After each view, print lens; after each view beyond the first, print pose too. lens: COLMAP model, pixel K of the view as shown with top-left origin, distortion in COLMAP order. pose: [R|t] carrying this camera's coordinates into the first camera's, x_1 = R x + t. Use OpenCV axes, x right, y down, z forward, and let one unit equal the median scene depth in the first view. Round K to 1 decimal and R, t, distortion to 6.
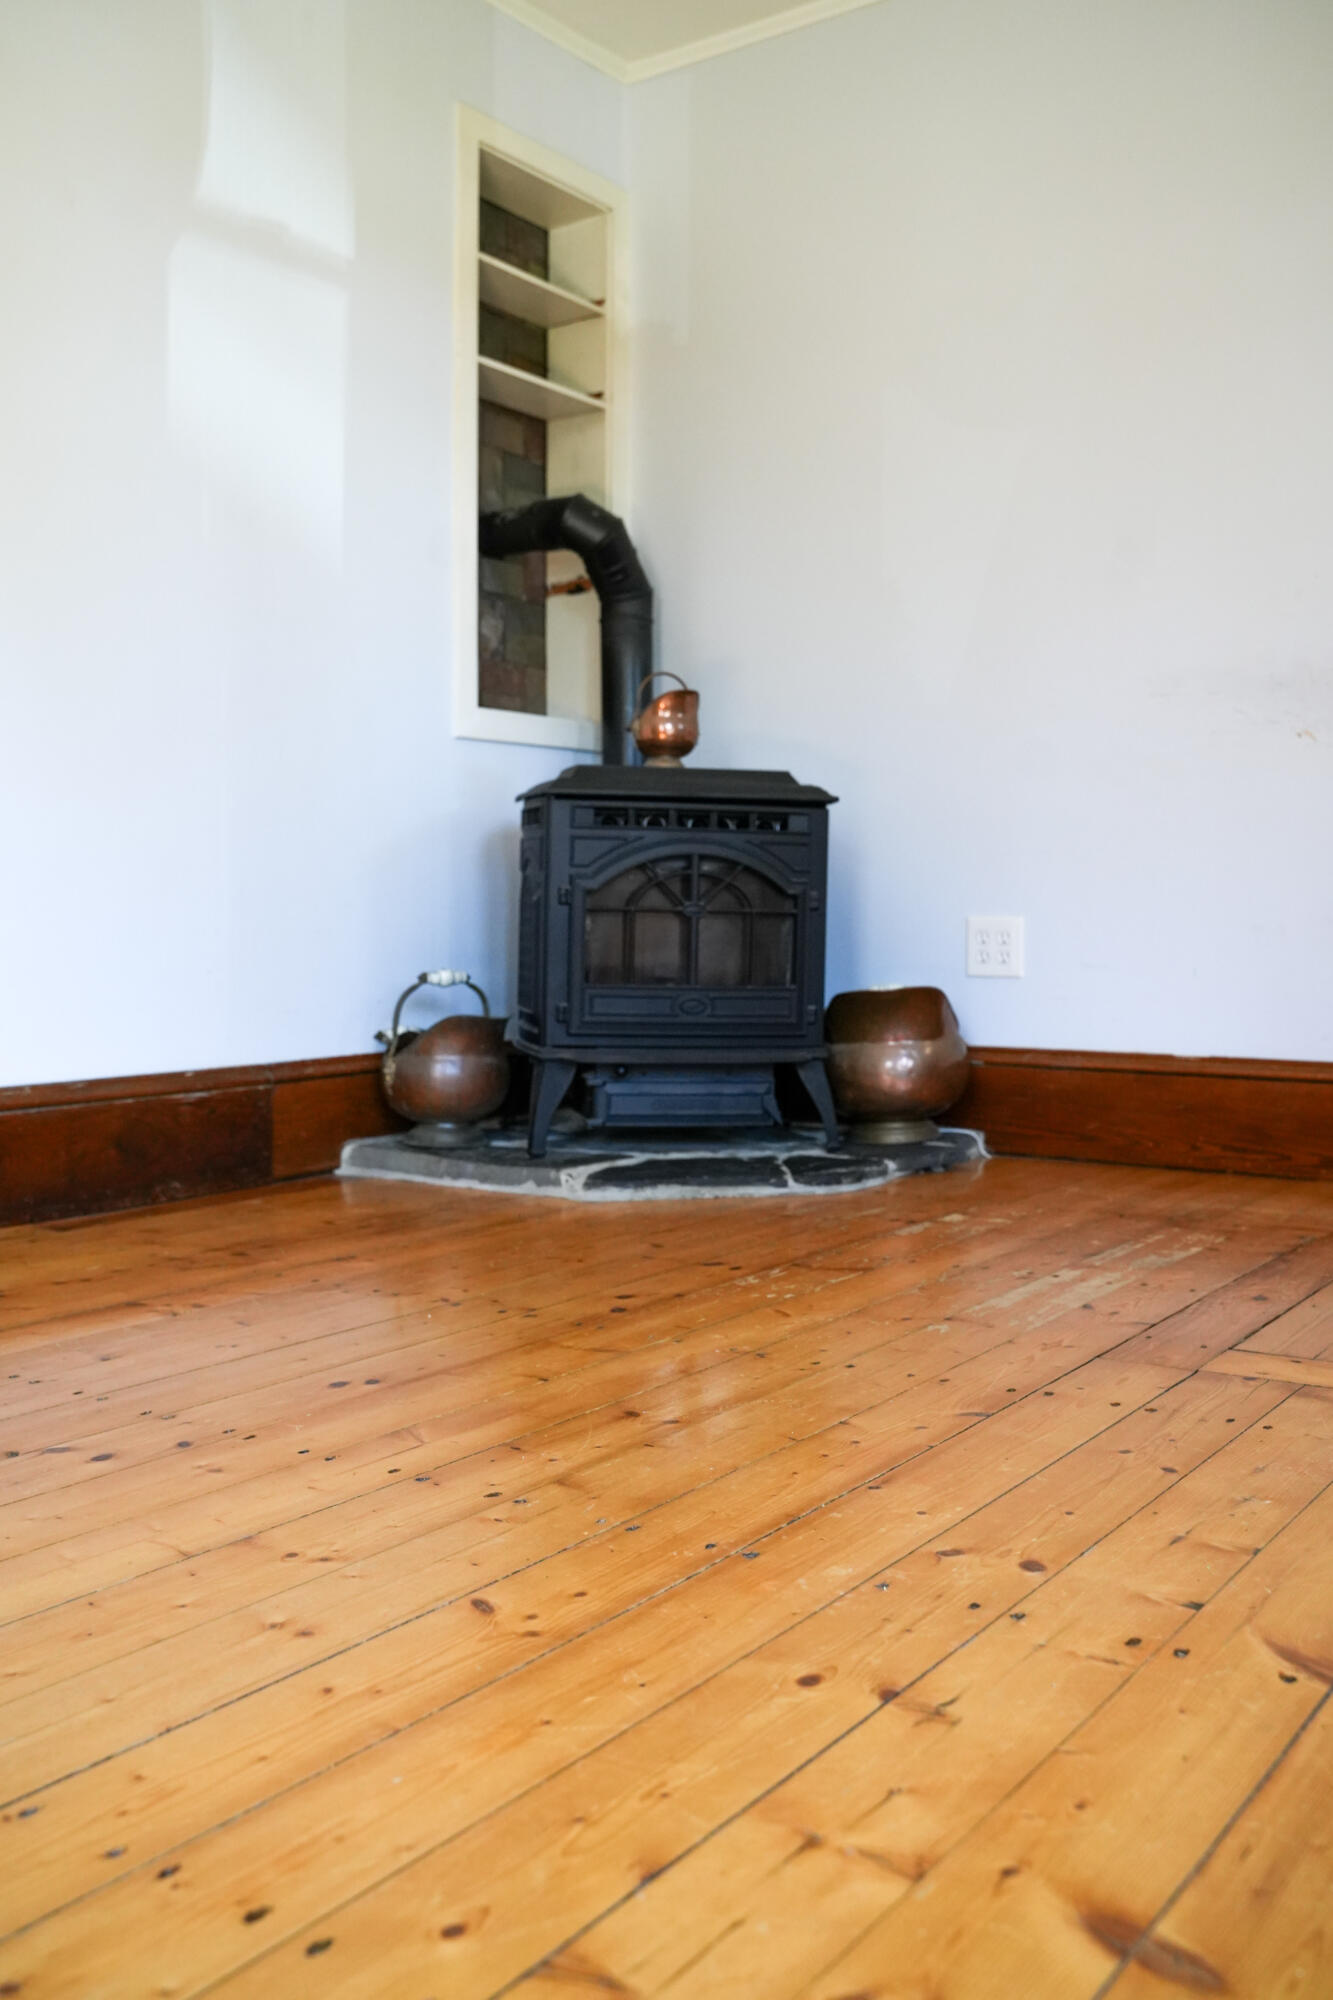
lens RADIAL K [[1805.6, 0, 666.5], [0, 1805.6, 1000.0], [0, 0, 1]] dist [-0.003723, 0.000066]
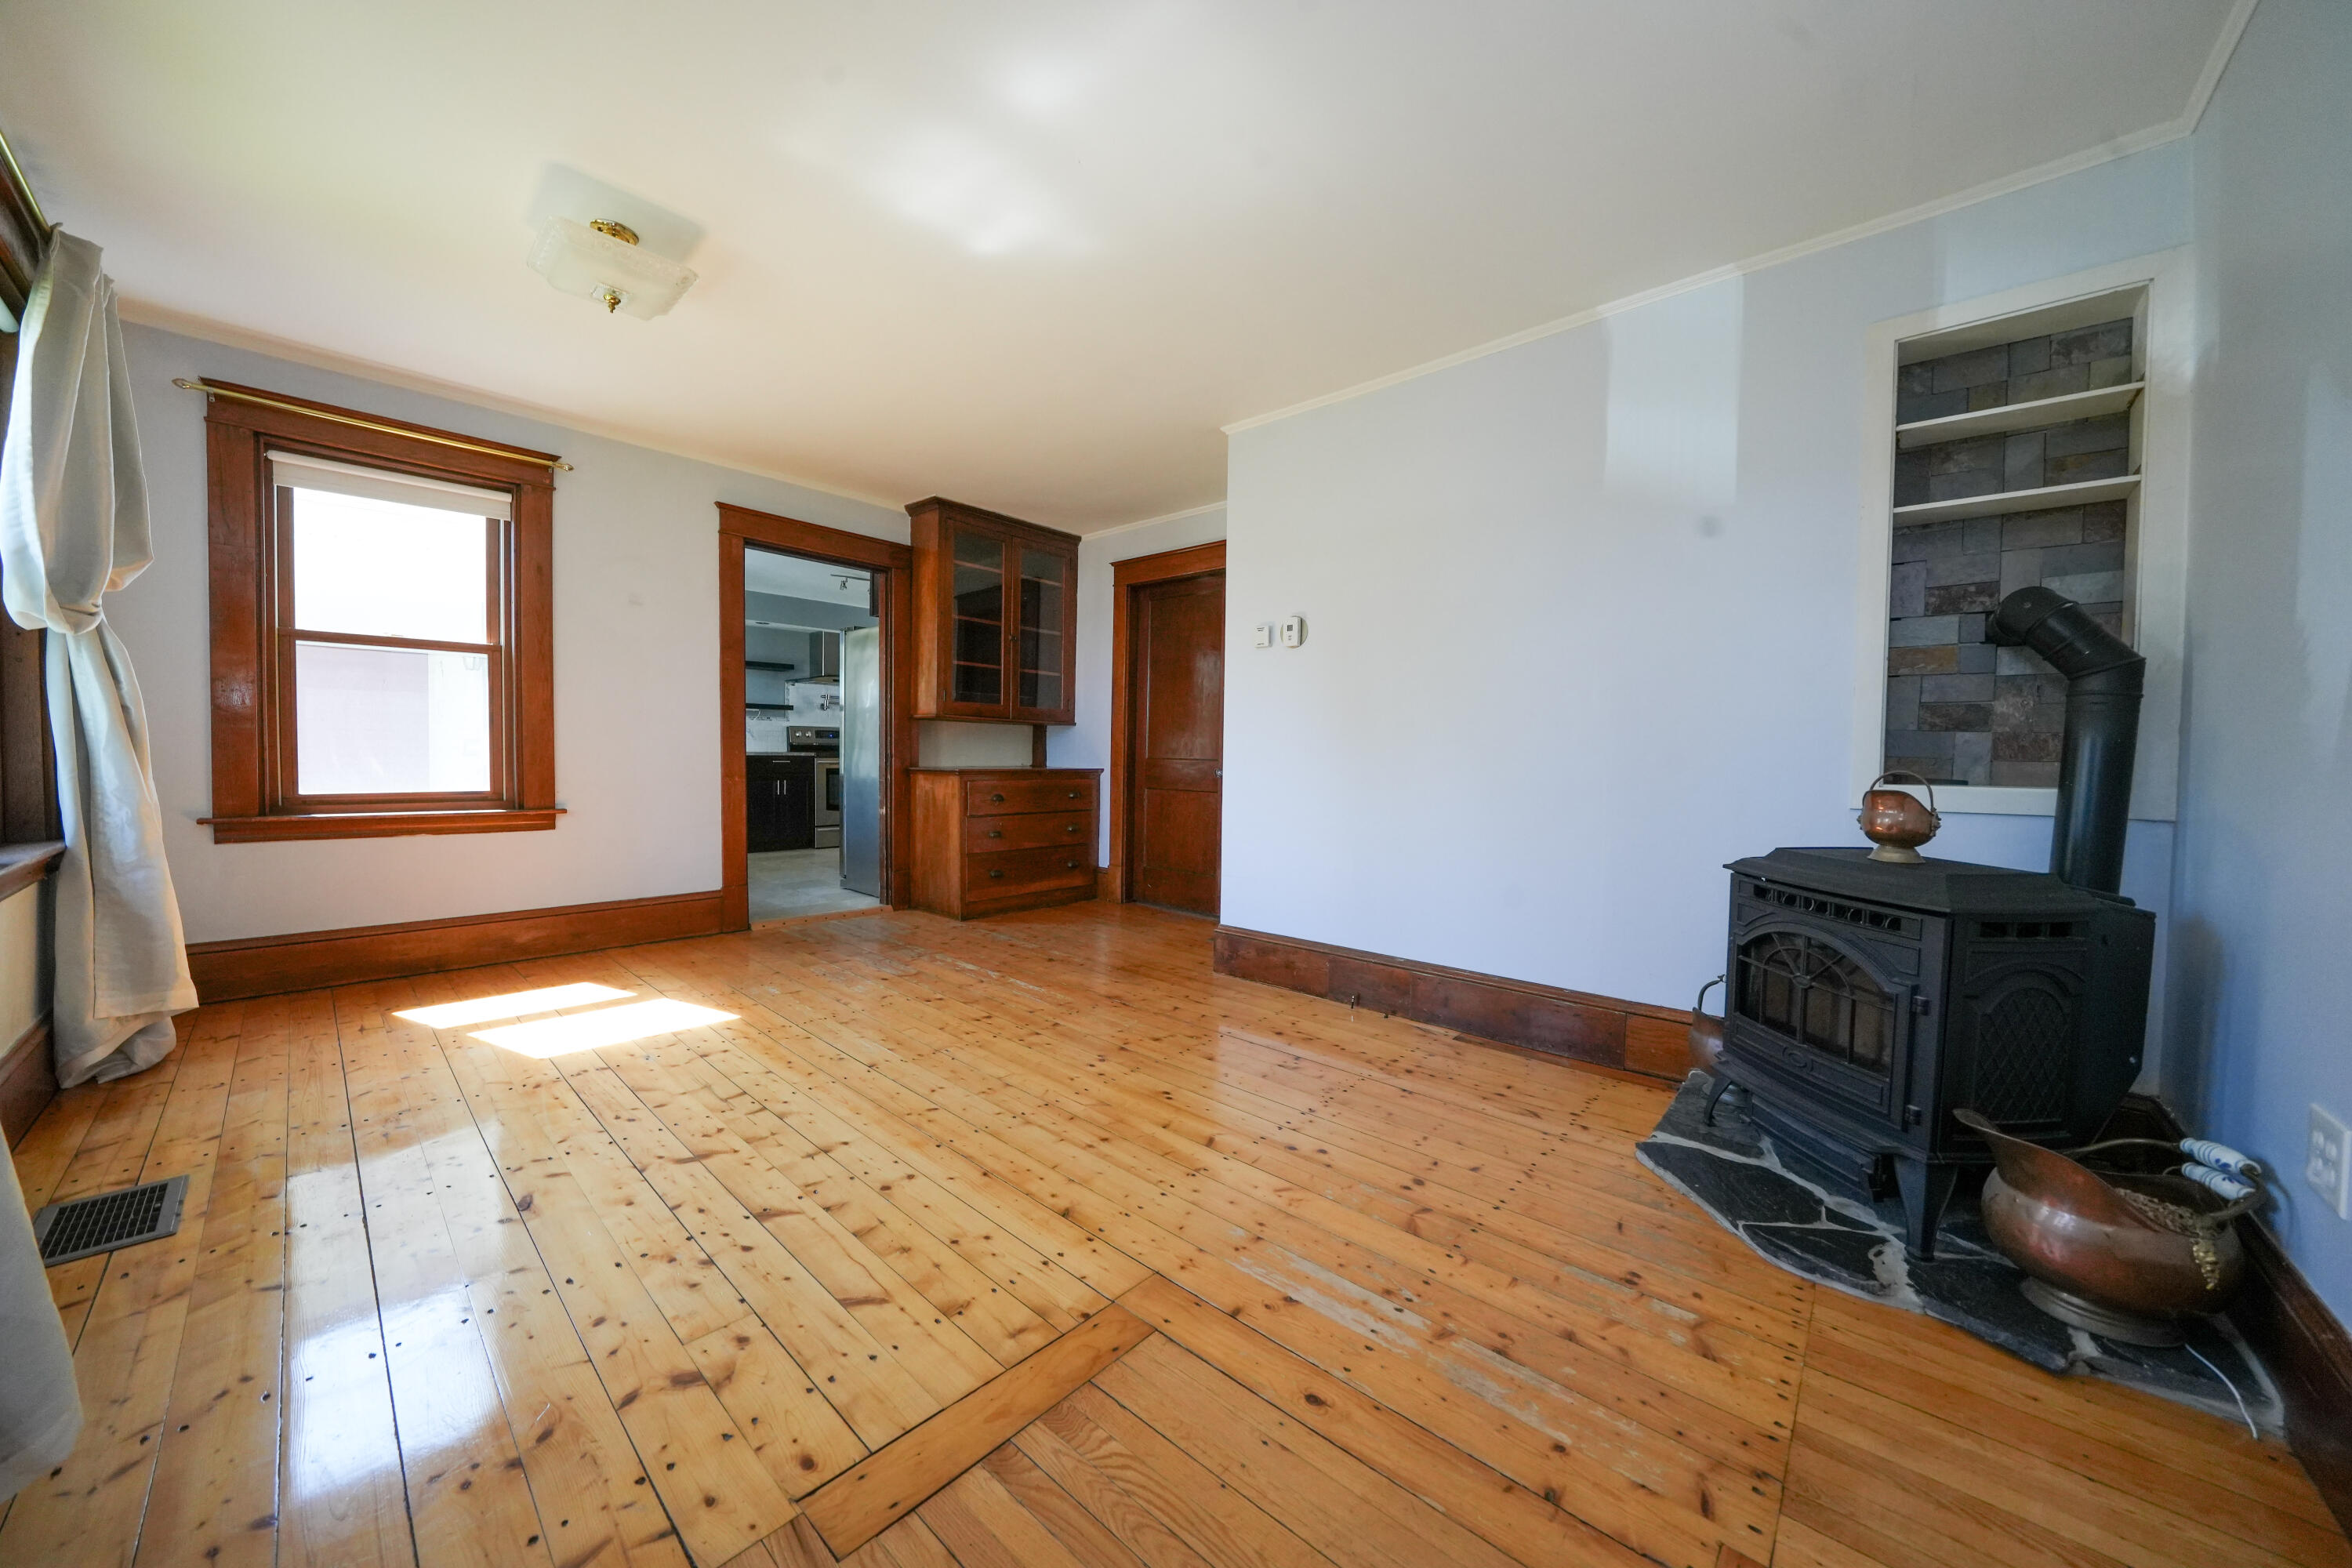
lens RADIAL K [[817.3, 0, 1176.0], [0, 817.3, 784.0], [0, 0, 1]] dist [-0.024331, 0.000256]
pose [[-0.125859, 0.036003, -0.991395, 0.587717], [-0.061480, 0.997137, 0.044017, -0.177576], [0.990141, 0.066490, -0.123285, 0.652375]]
